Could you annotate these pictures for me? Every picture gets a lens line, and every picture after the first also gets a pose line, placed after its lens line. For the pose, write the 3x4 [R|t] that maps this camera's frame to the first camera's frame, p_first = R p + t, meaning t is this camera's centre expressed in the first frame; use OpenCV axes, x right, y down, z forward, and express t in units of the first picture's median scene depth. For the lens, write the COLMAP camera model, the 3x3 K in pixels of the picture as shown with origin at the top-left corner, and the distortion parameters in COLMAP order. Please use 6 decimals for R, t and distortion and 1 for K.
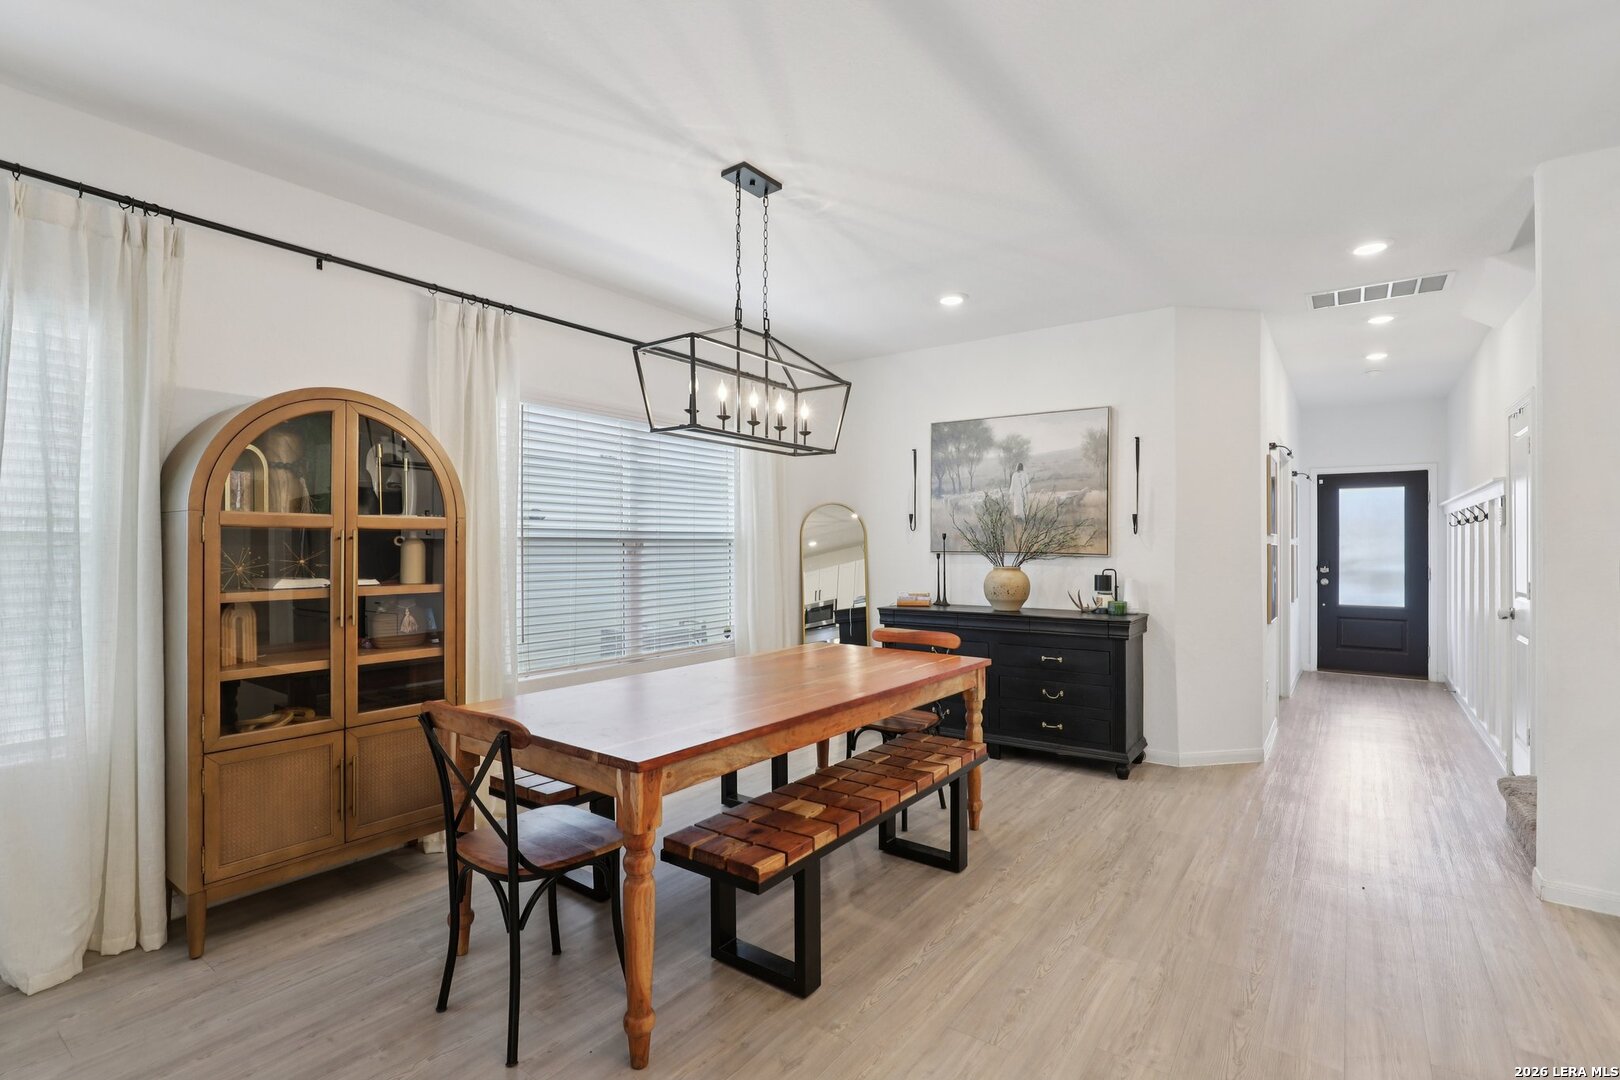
lens RADIAL K [[748.8, 0, 822.4], [0, 748.8, 543.6], [0, 0, 1]] dist [-0.015630, 0.005858]
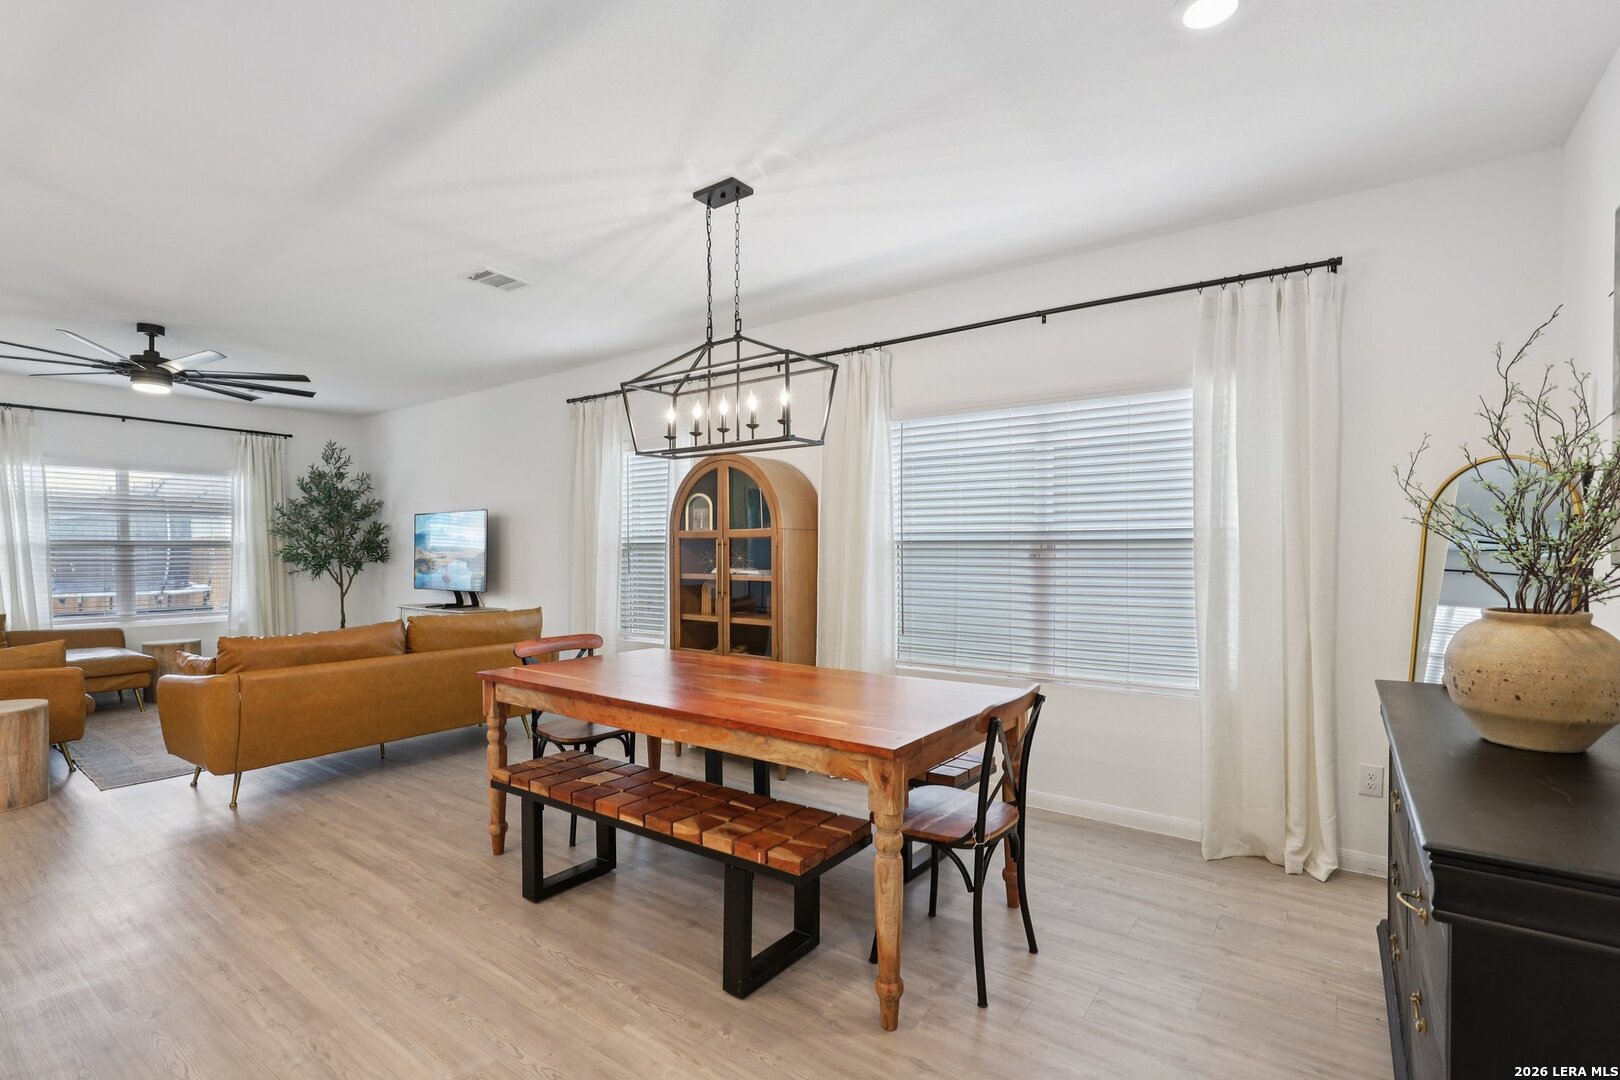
lens RADIAL K [[748.8, 0, 819.4], [0, 748.8, 563.8], [0, 0, 1]] dist [-0.015630, 0.005858]
pose [[-0.003147, 0.020493, -0.999785, 0.612757], [0.004345, 0.999781, 0.020479, 0.001846], [0.999986, -0.004280, -0.003236, 0.737043]]
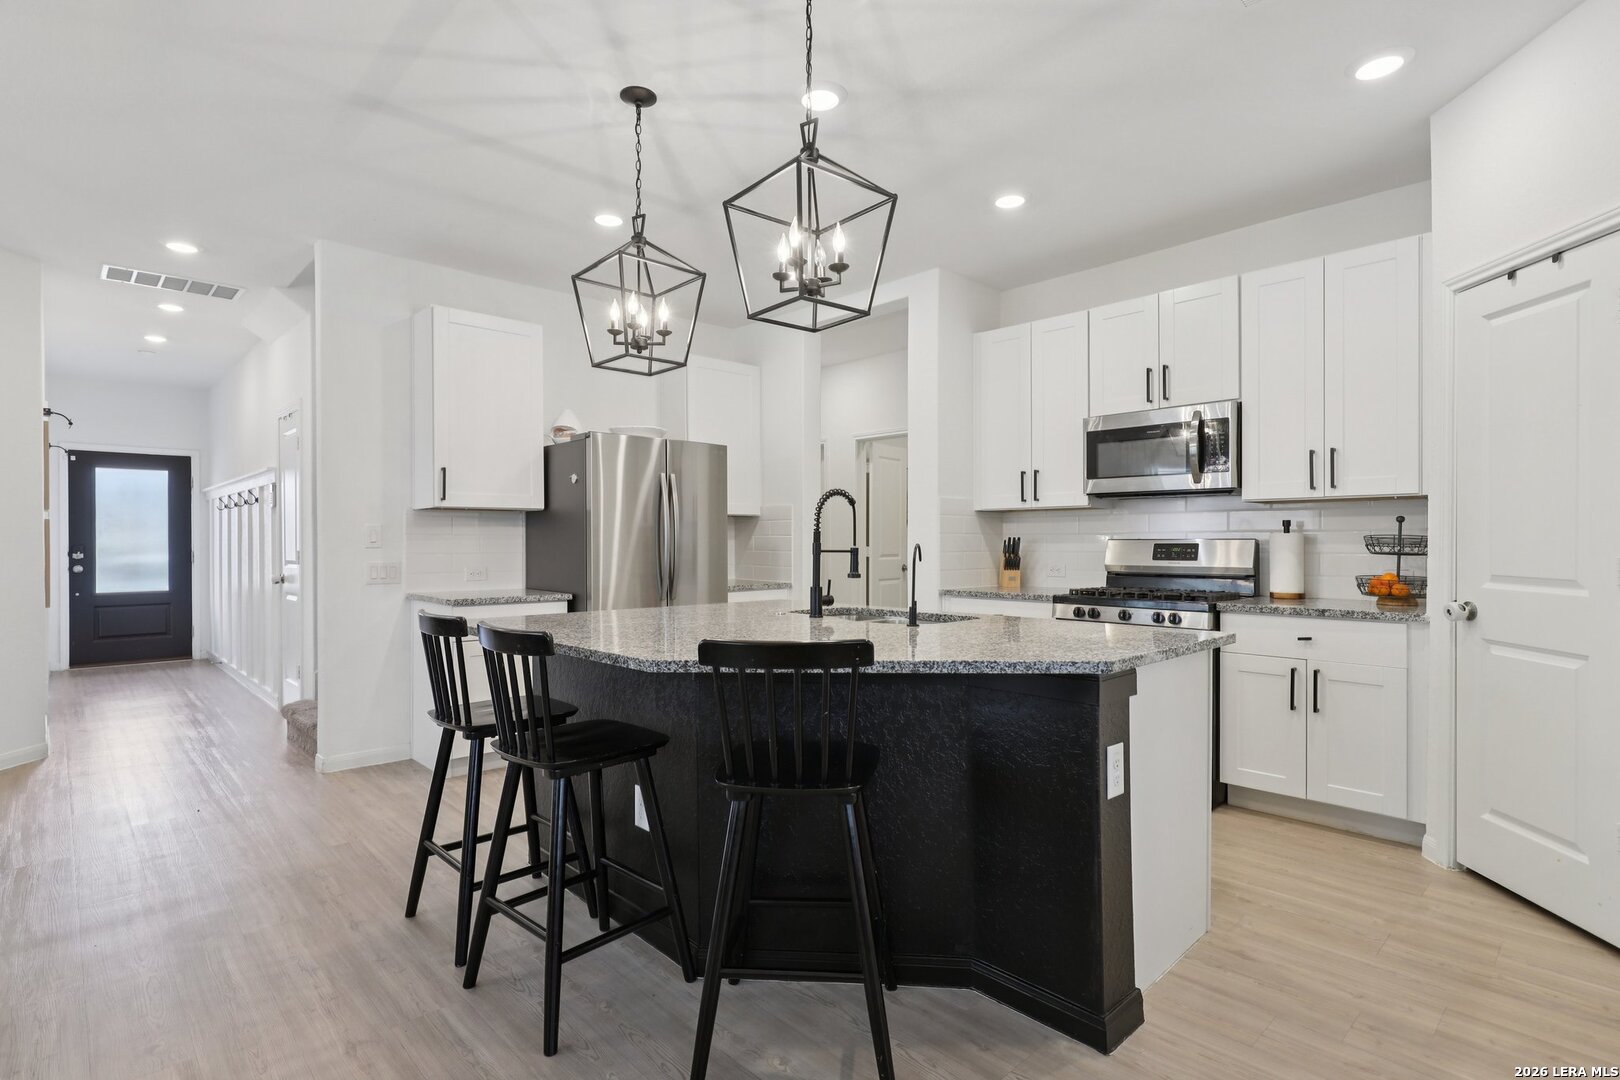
lens RADIAL K [[797.9, 0, 812.2], [0, 797.9, 542.5], [0, 0, 1]] dist [0.002032, 0.000343]
pose [[0.189732, -0.005947, 0.981818, -0.199754], [0.002328, 0.999982, 0.005607, 0.028173], [-0.981833, 0.001221, 0.189742, -0.111932]]
